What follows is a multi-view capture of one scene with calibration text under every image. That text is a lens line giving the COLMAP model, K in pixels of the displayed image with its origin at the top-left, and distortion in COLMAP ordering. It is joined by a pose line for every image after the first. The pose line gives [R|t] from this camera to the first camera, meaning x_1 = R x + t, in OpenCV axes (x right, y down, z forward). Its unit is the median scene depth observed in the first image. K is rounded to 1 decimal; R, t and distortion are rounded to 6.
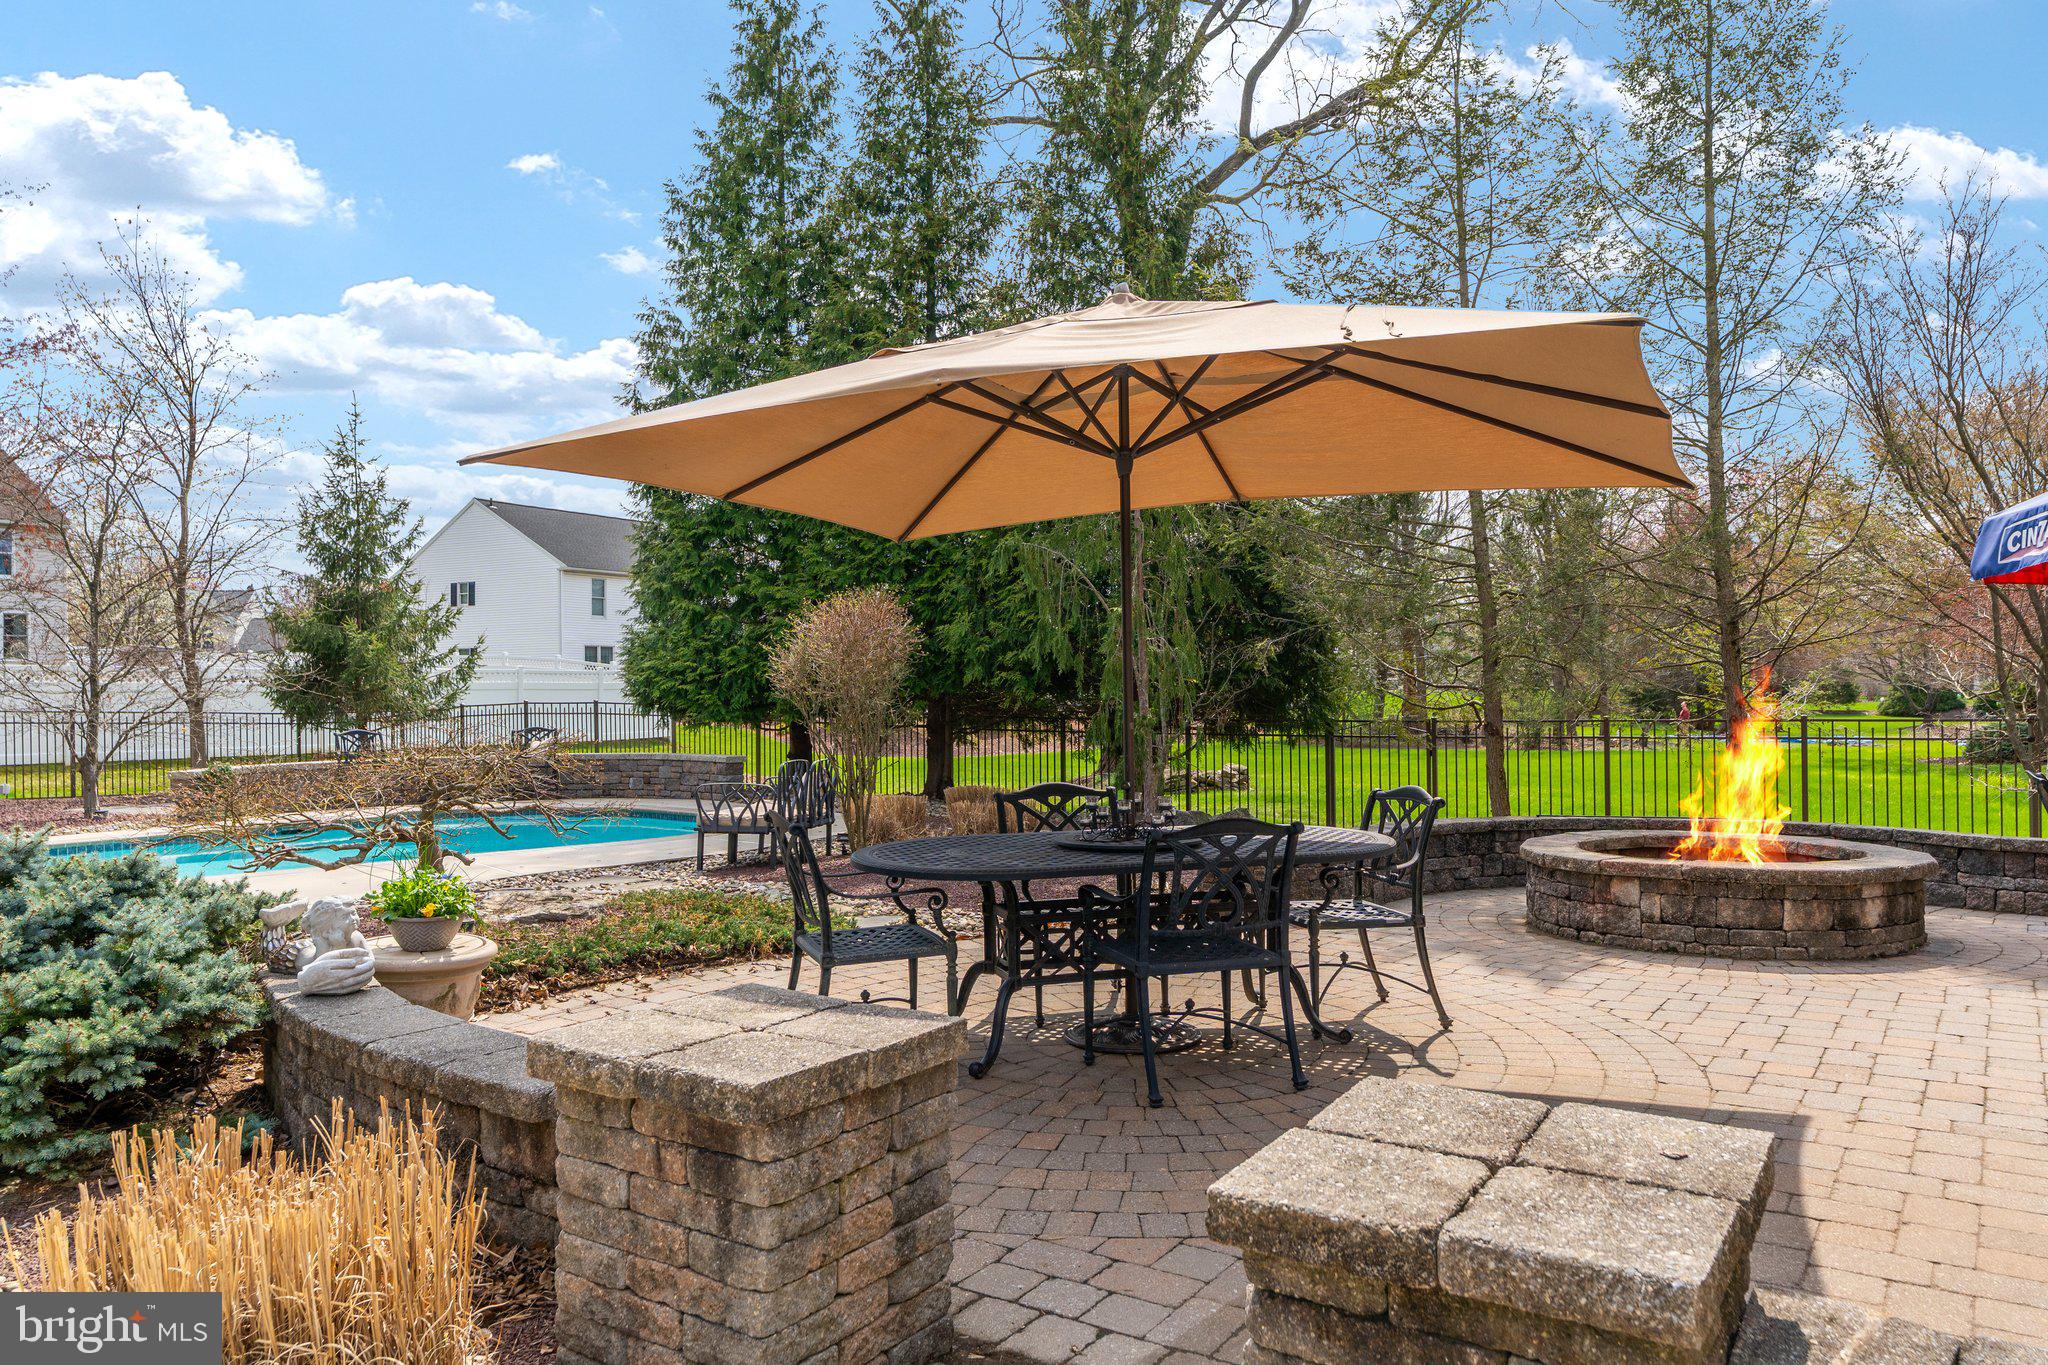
lens RADIAL K [[1473.6, 0, 1024.0], [0, 1473.6, 682.5], [0, 0, 1]] dist [-0.000976, 0.000204]
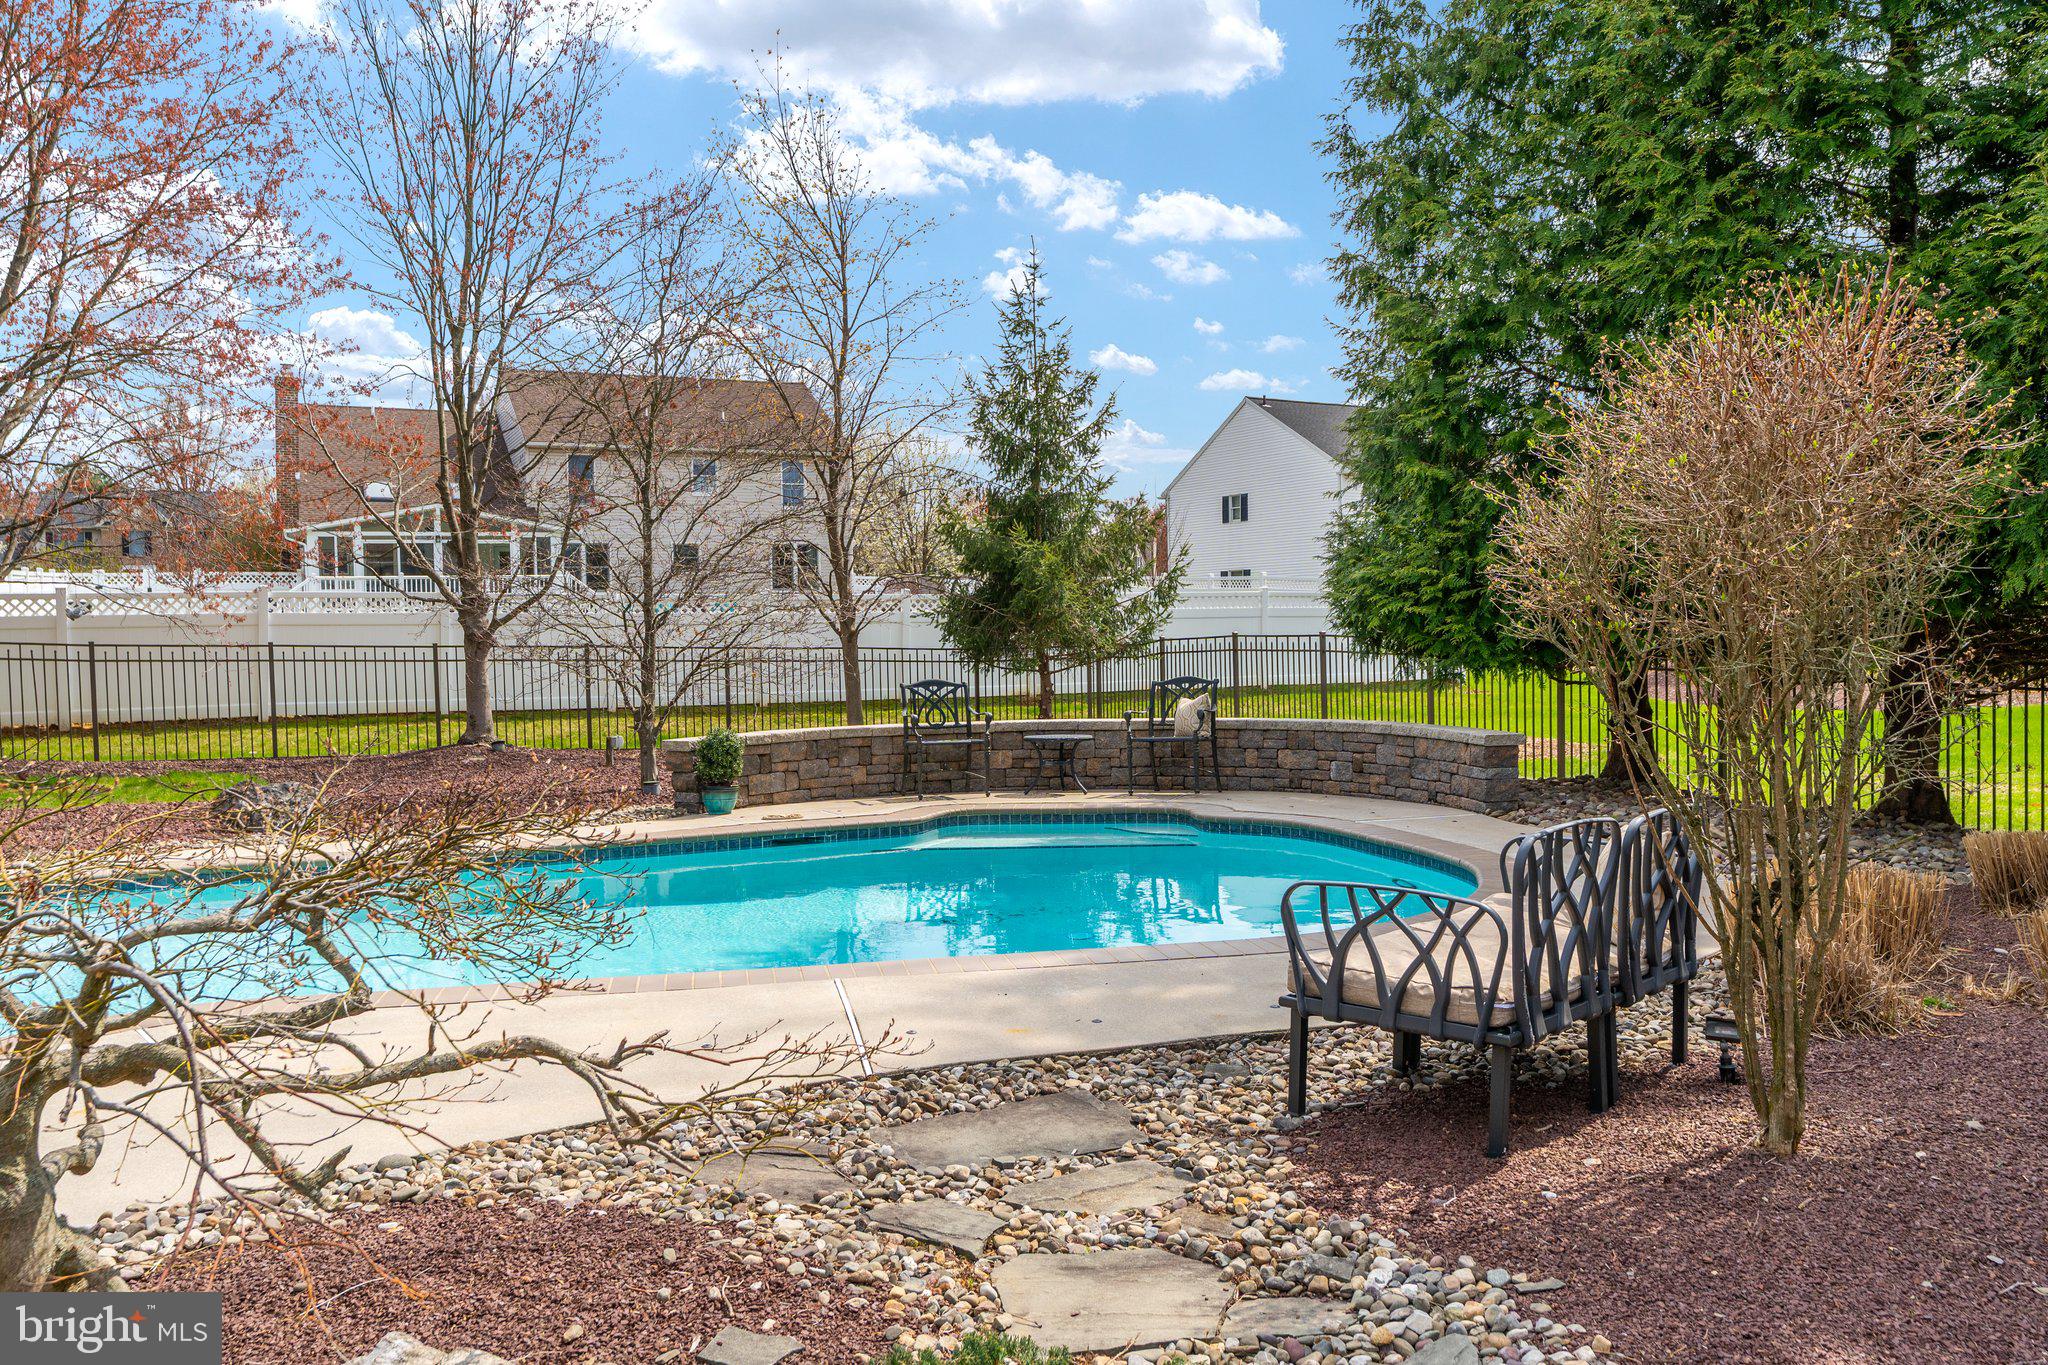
lens RADIAL K [[1544.4, 0, 1024.0], [0, 1544.4, 682.5], [0, 0, 1]] dist [-0.005913, -0.001679]
pose [[0.860030, 0.014446, -0.510039, -0.040657], [0.009957, 0.998934, 0.045084, 0.001741], [0.510146, -0.043852, 0.858969, 0.307671]]
